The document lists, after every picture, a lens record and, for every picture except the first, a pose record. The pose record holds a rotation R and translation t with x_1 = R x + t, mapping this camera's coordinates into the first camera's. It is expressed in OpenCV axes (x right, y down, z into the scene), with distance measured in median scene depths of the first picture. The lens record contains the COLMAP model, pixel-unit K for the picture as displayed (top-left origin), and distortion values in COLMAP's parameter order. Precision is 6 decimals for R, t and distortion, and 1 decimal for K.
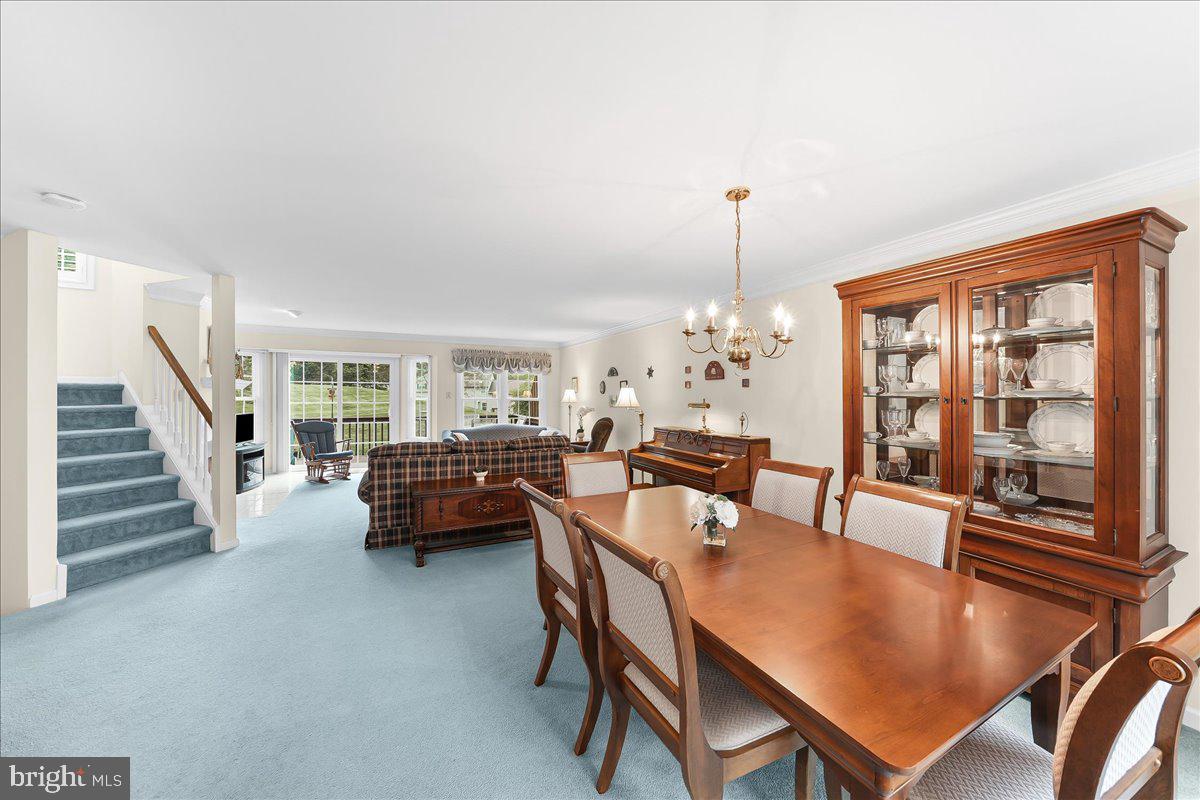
lens RADIAL K [[424.0, 0, 606.2], [0, 424.0, 400.7], [0, 0, 1]] dist [0.000392, -0.000006]
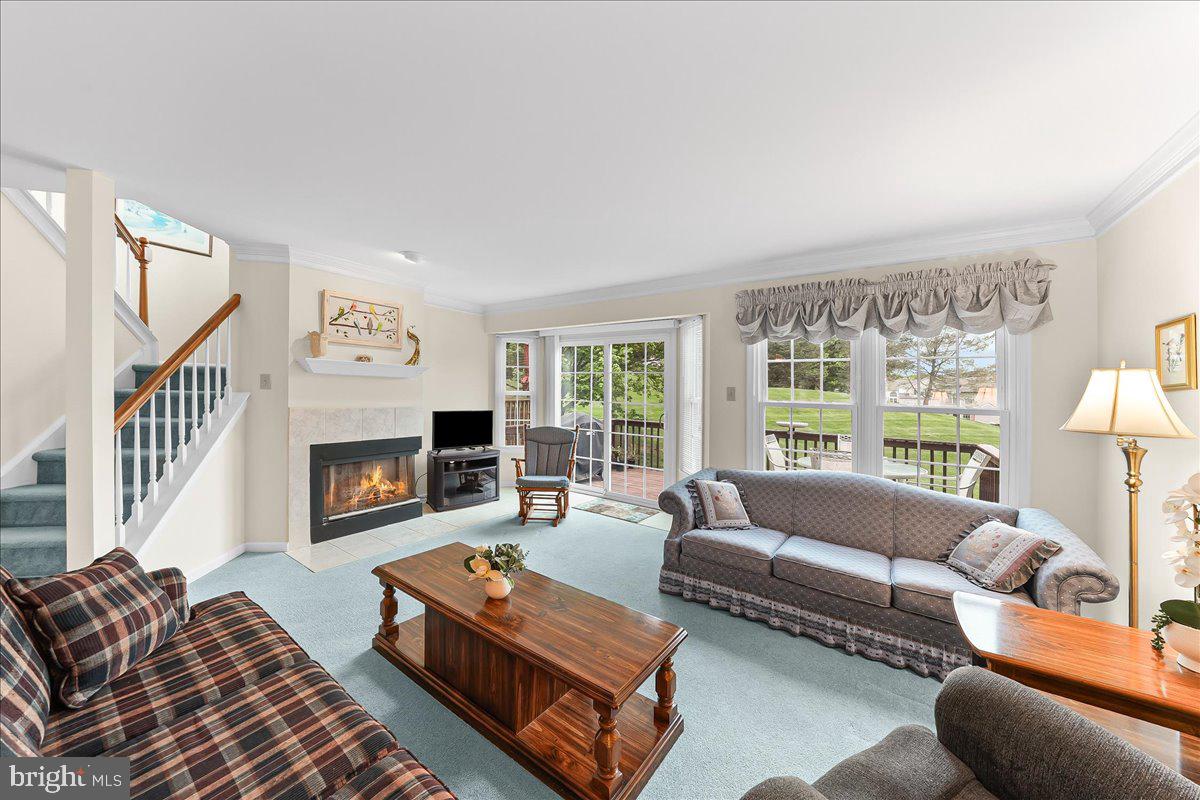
lens RADIAL K [[426.7, 0, 603.9], [0, 426.7, 395.8], [0, 0, 1]] dist [-0.009474, -0.000002]
pose [[0.460424, 0.016849, -0.887539, -0.016210], [-0.038409, 0.999262, -0.000955, -0.004734], [0.886868, 0.034529, 0.460731, 0.659649]]
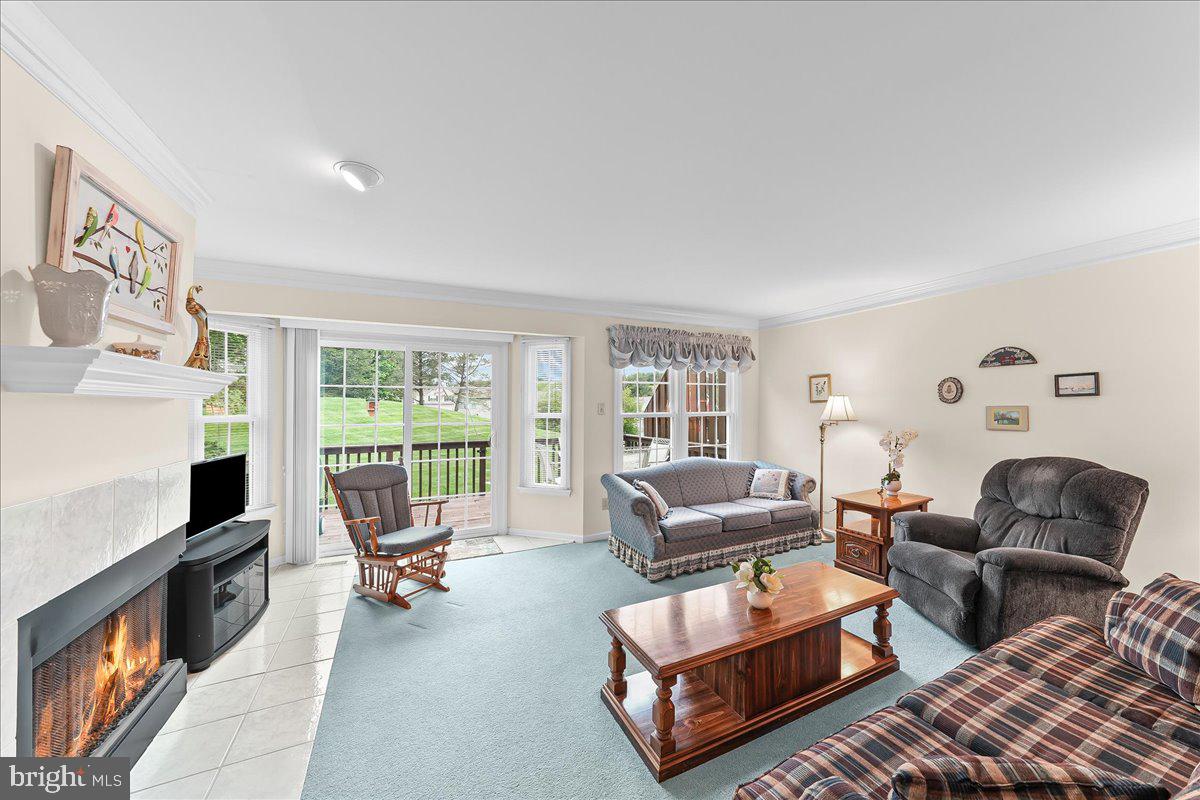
lens RADIAL K [[424.0, 0, 606.2], [0, 424.0, 400.7], [0, 0, 1]] dist [0.000392, -0.000006]
pose [[0.999921, -0.008828, -0.008893, -0.361209], [0.008587, 0.999607, -0.026689, -0.008831], [0.009125, 0.026610, 0.999604, 0.447718]]
